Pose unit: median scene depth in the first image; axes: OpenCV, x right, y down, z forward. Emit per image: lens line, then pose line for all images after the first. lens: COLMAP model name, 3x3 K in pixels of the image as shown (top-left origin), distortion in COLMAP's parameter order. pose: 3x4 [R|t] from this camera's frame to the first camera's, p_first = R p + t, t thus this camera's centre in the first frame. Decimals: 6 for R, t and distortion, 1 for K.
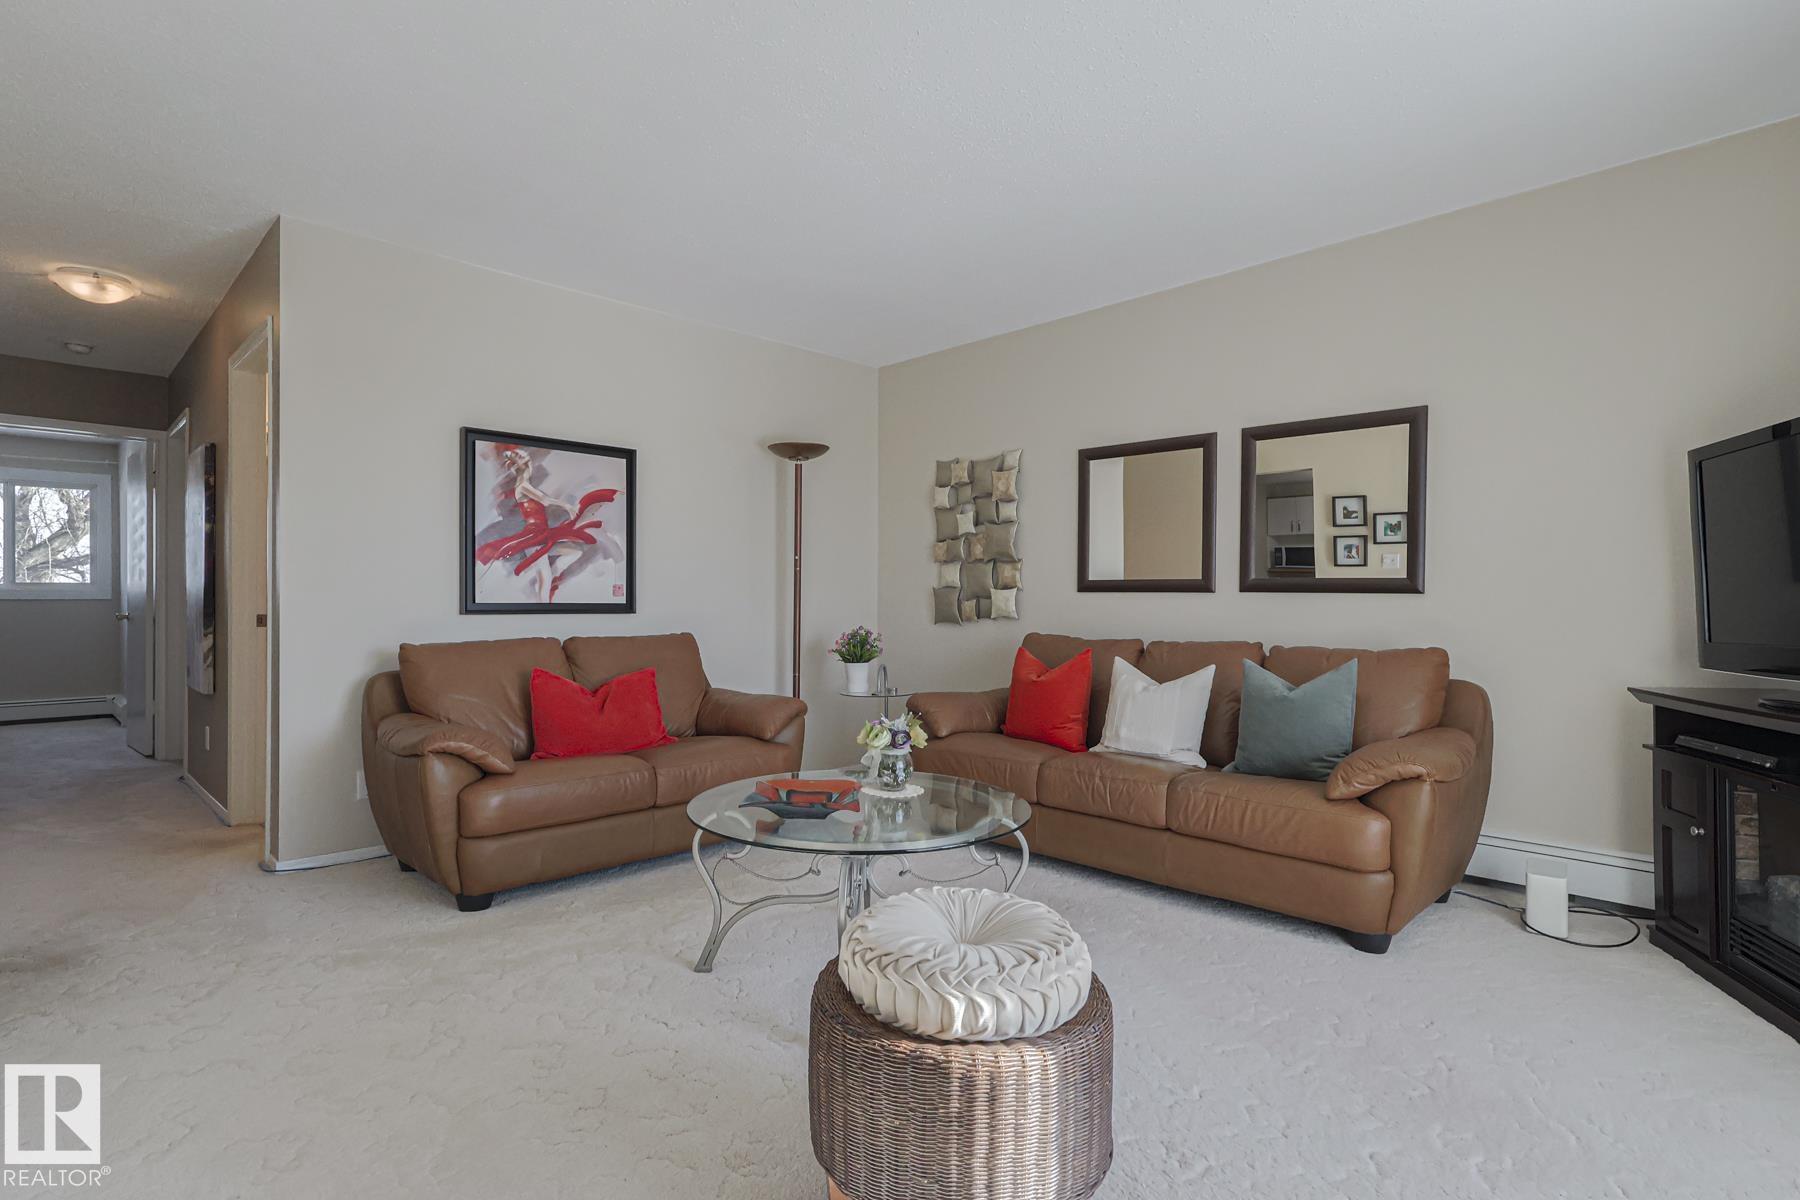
lens RADIAL K [[872.5, 0, 907.6], [0, 872.5, 599.5], [0, 0, 1]] dist [-0.005486, -0.000499]
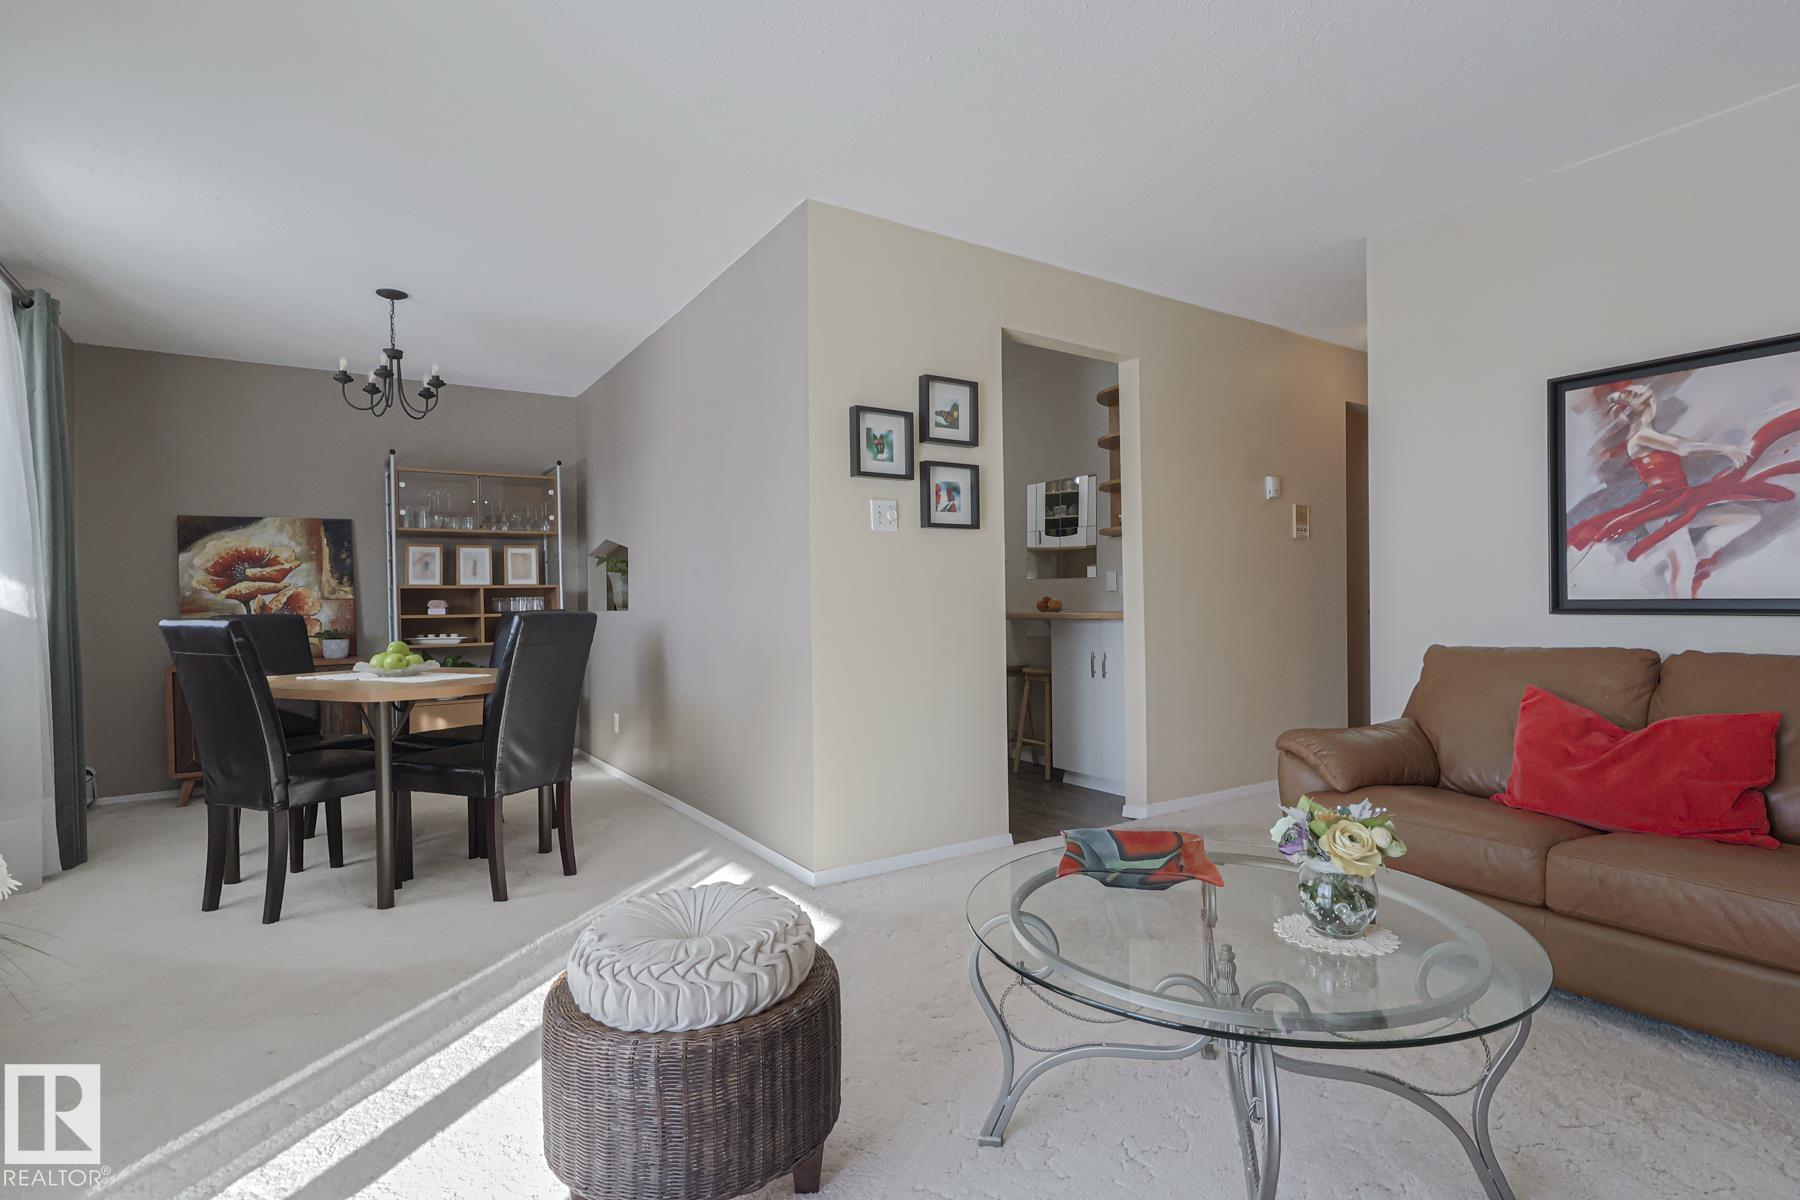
lens RADIAL K [[872.5, 0, 906.8], [0, 872.5, 601.2], [0, 0, 1]] dist [-0.005486, -0.000499]
pose [[-0.233729, 0.005285, -0.972287, 0.386431], [0.013523, 0.999906, 0.002185, -0.003804], [0.972208, -0.012638, -0.233779, 0.575407]]
